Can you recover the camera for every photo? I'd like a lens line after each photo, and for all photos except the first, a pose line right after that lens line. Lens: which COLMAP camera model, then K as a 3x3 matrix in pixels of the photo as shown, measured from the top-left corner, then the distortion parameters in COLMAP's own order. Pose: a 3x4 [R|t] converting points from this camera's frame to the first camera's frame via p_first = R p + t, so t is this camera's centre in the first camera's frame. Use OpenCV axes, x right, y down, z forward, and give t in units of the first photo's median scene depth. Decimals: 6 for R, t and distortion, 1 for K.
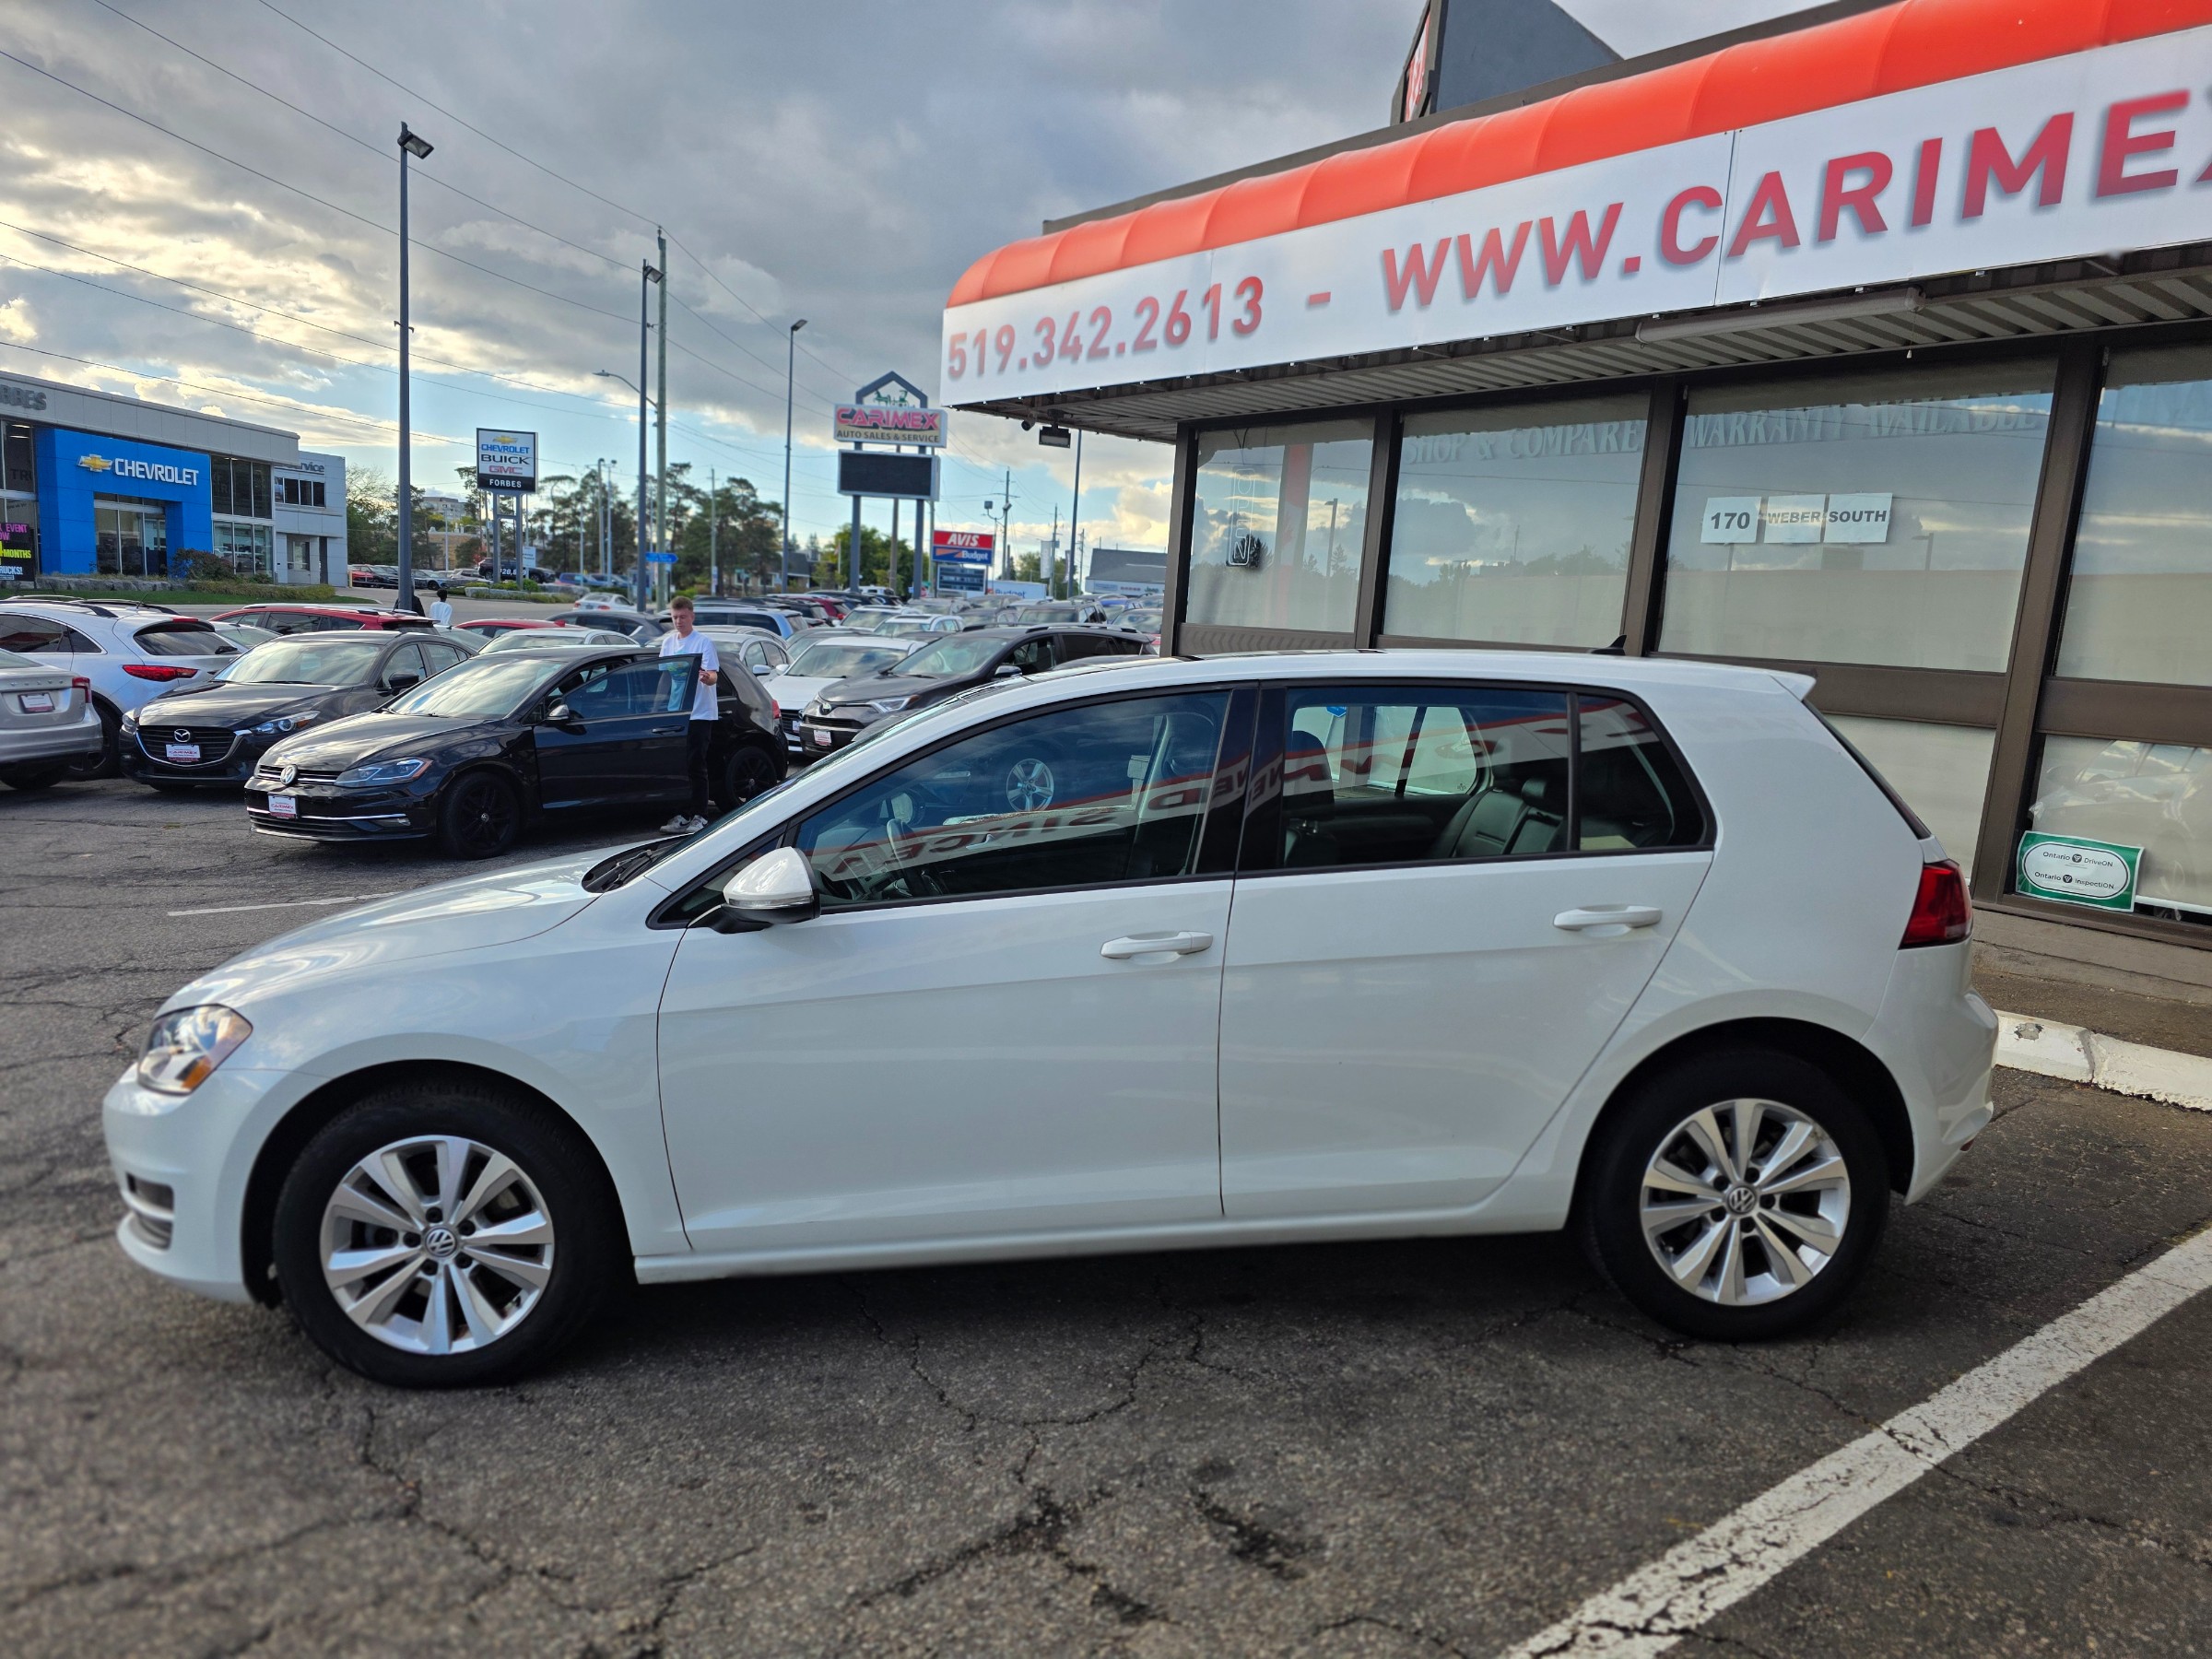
lens RADIAL K [[1490.1, 0, 1099.3], [0, 1490.1, 839.3], [0, 0, 1]] dist [0.057734, -0.053524]
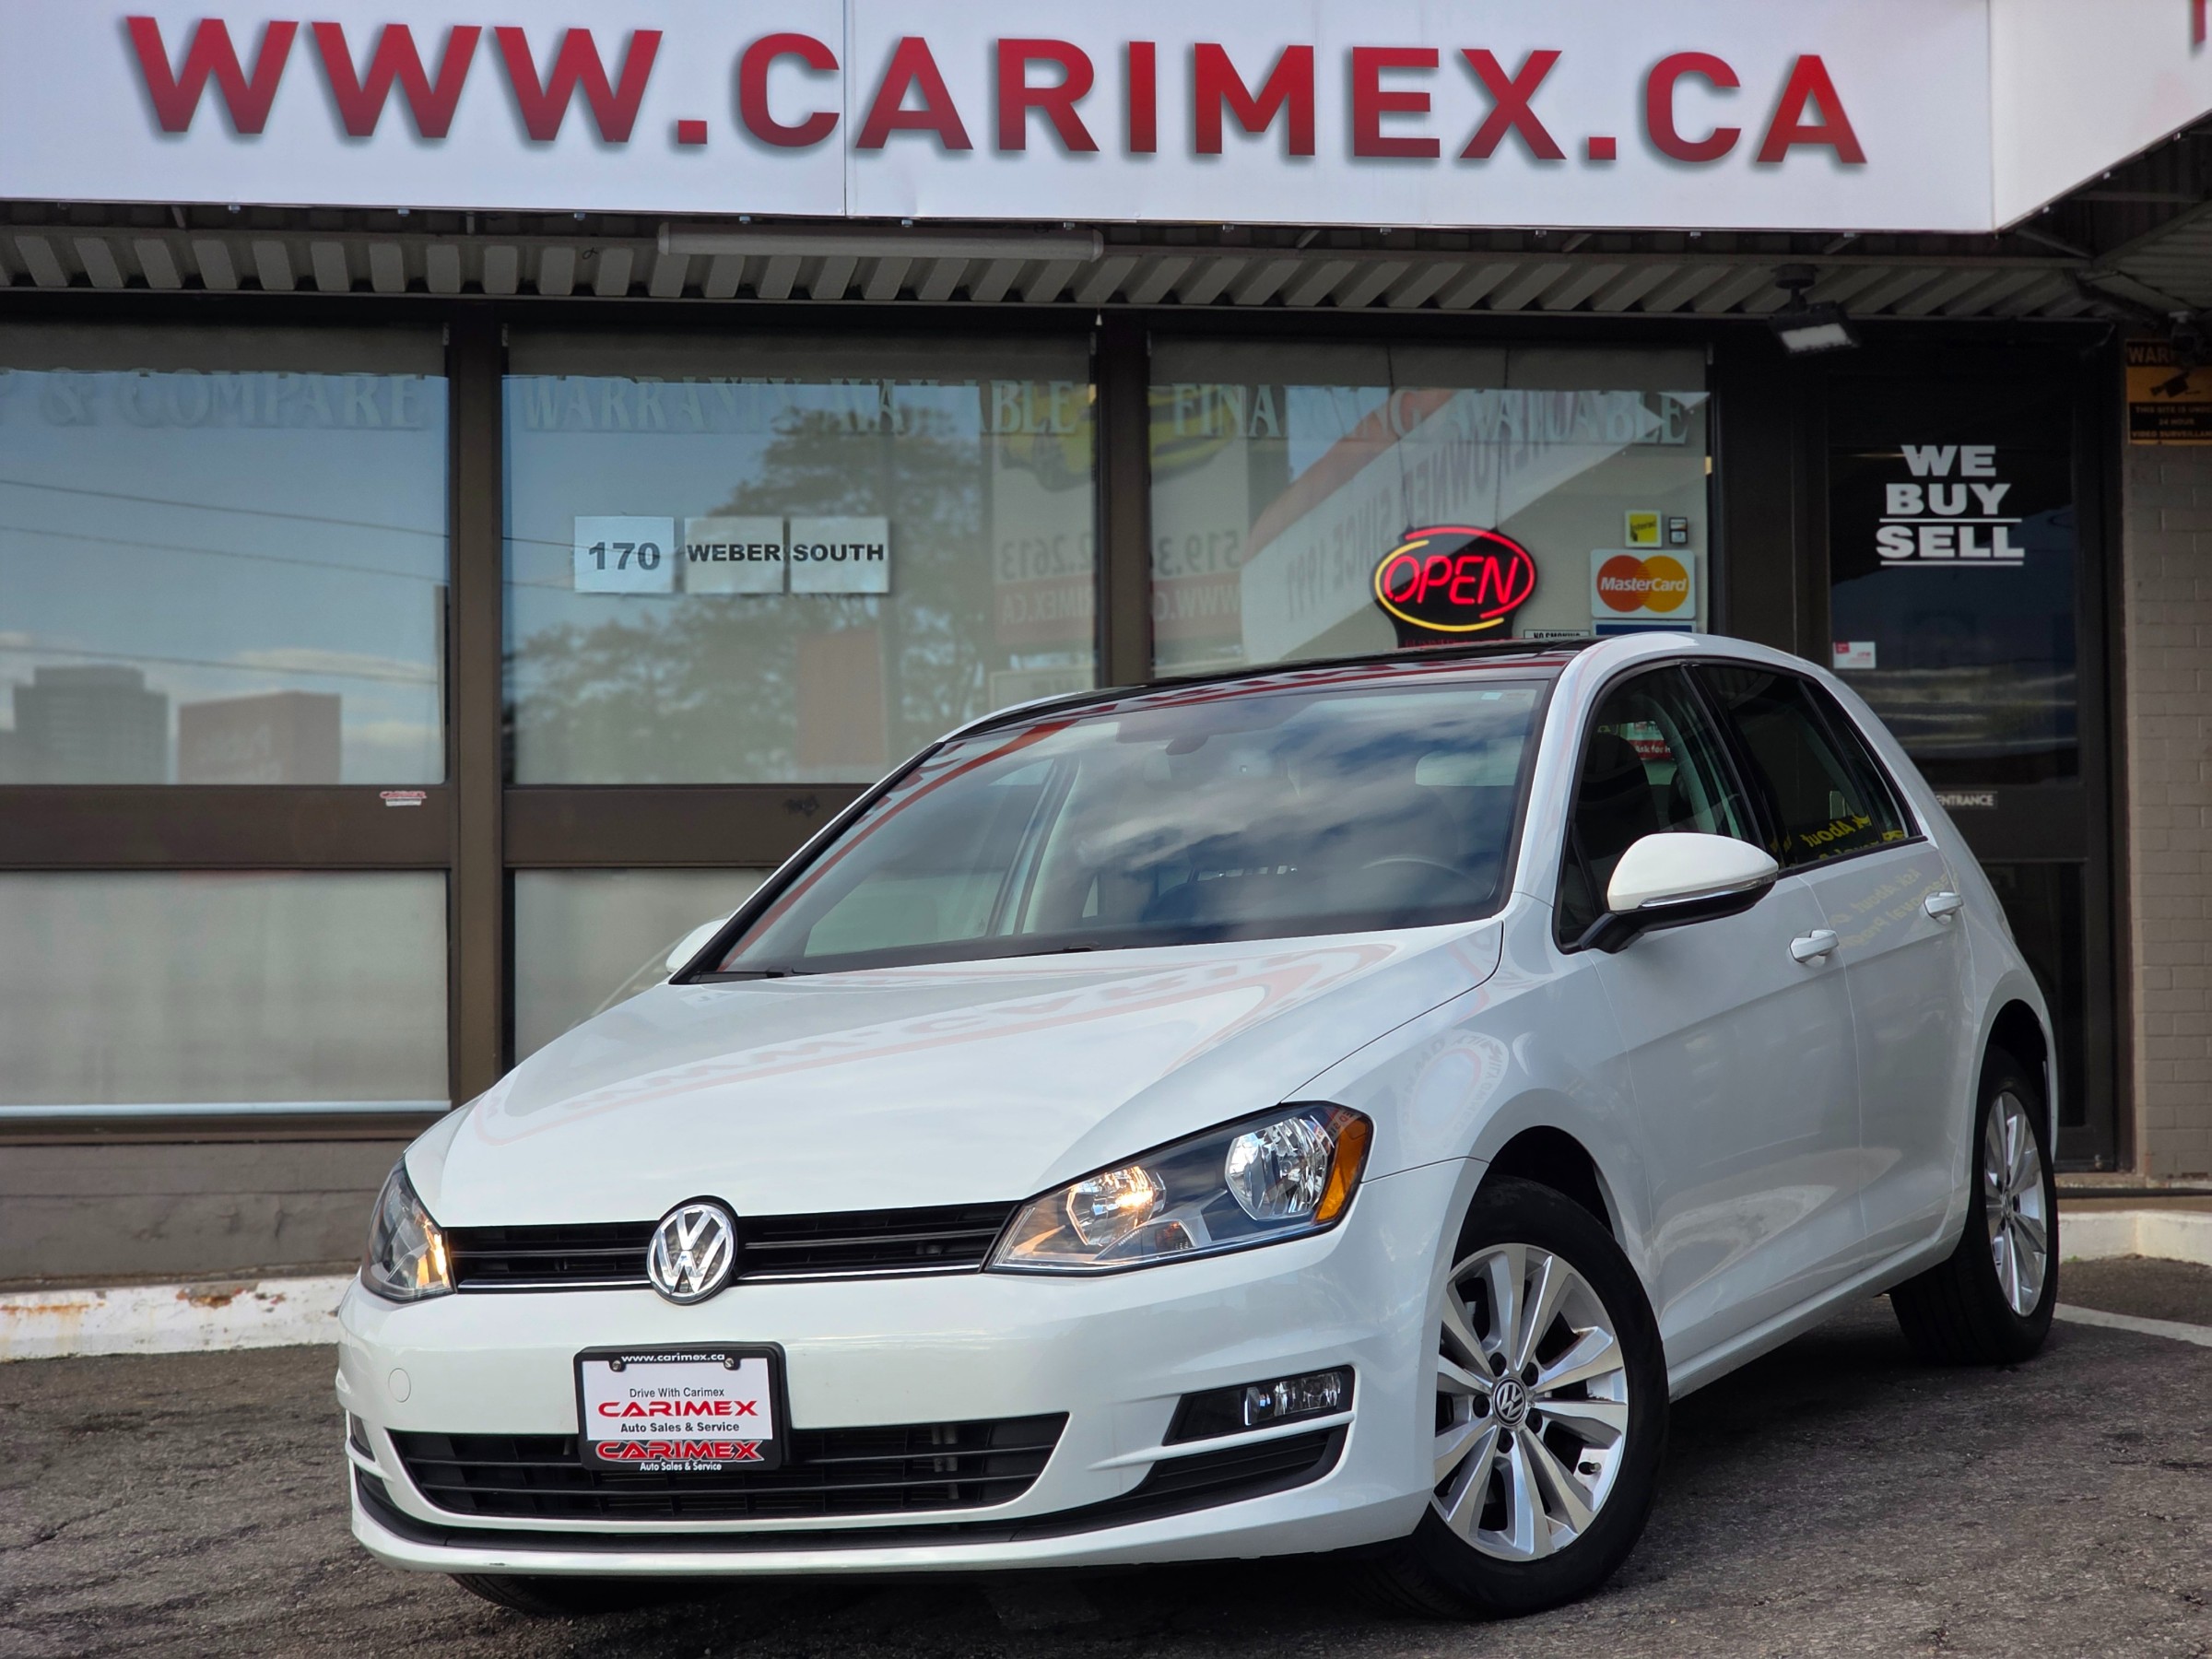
lens RADIAL K [[4329.2, 0, 1189.8], [0, 4329.2, 829.7], [0, 0, 1]] dist [0.022407, -0.180859]
pose [[0.470126, -0.020521, 0.882361, -2.281364], [0.175295, 0.981984, -0.070560, 0.116682], [-0.865016, 0.187846, 0.465253, 0.122231]]
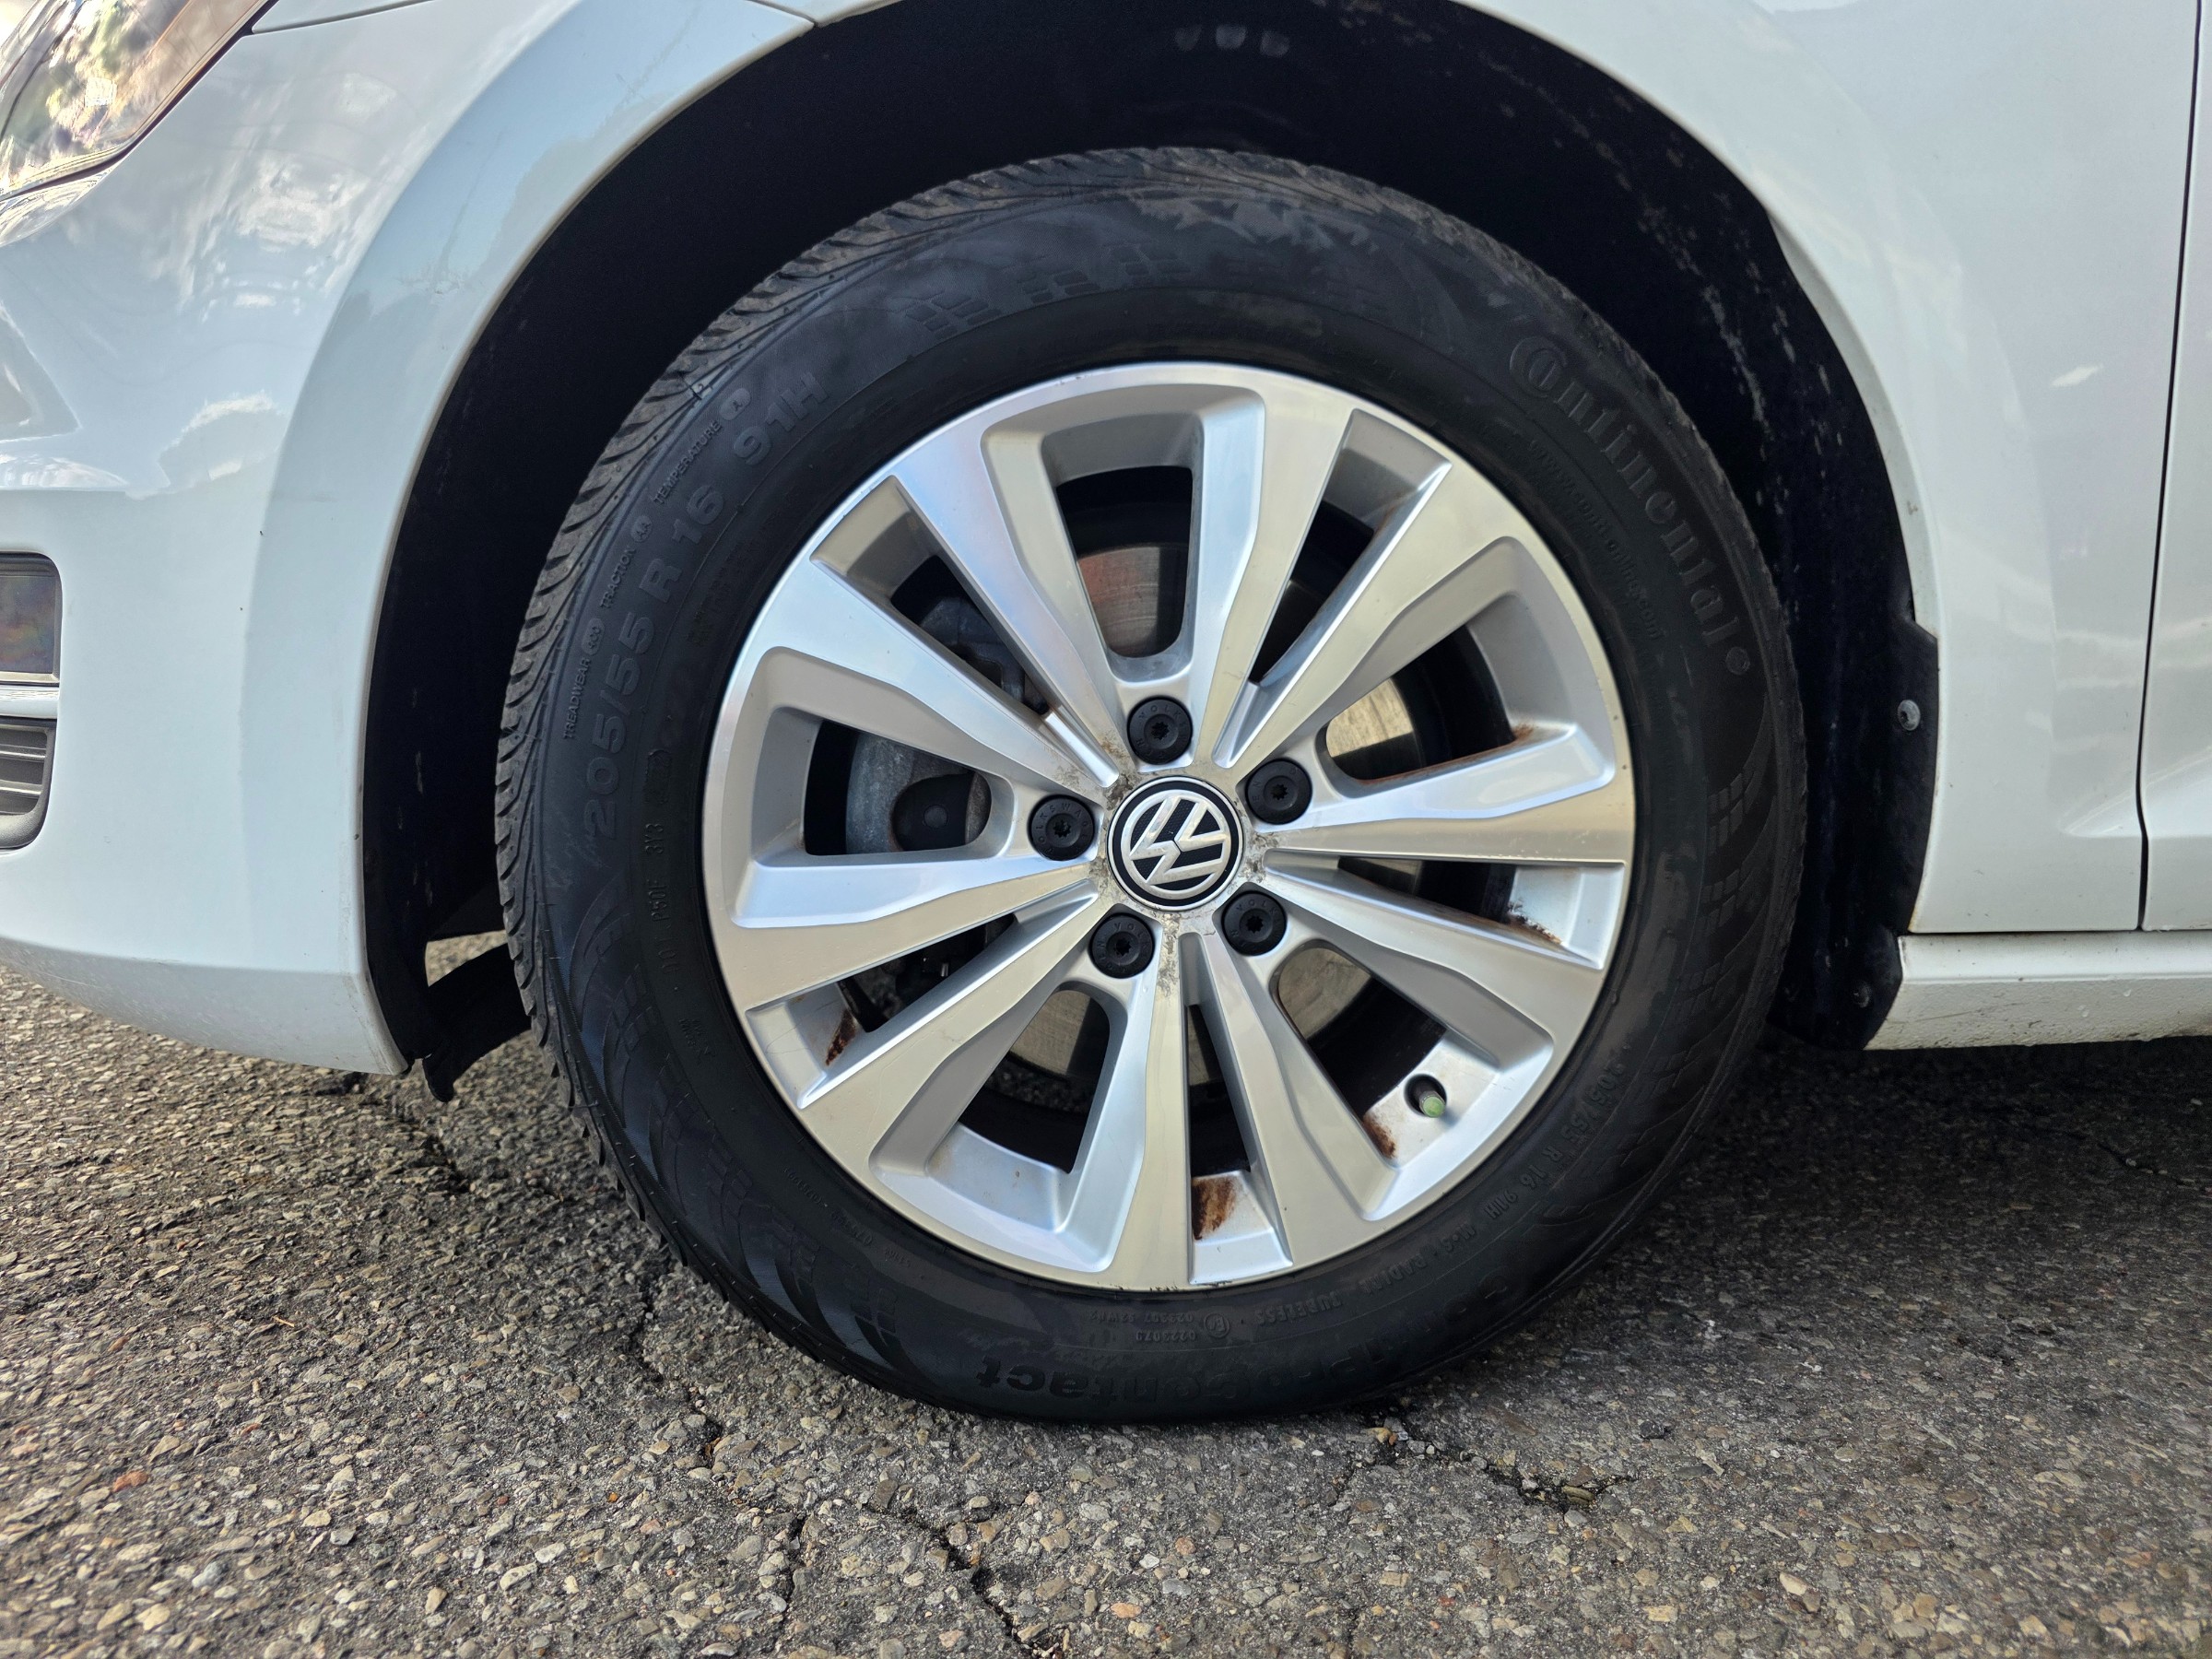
lens RADIAL K [[1490.1, 0, 1099.3], [0, 1490.1, 839.3], [0, 0, 1]] dist [0.057734, -0.053524]
pose [[0.997615, 0.031562, 0.061384, -0.453936], [-0.036139, 0.996532, 0.074950, 0.243293], [-0.058805, -0.076989, 0.995296, 0.741051]]
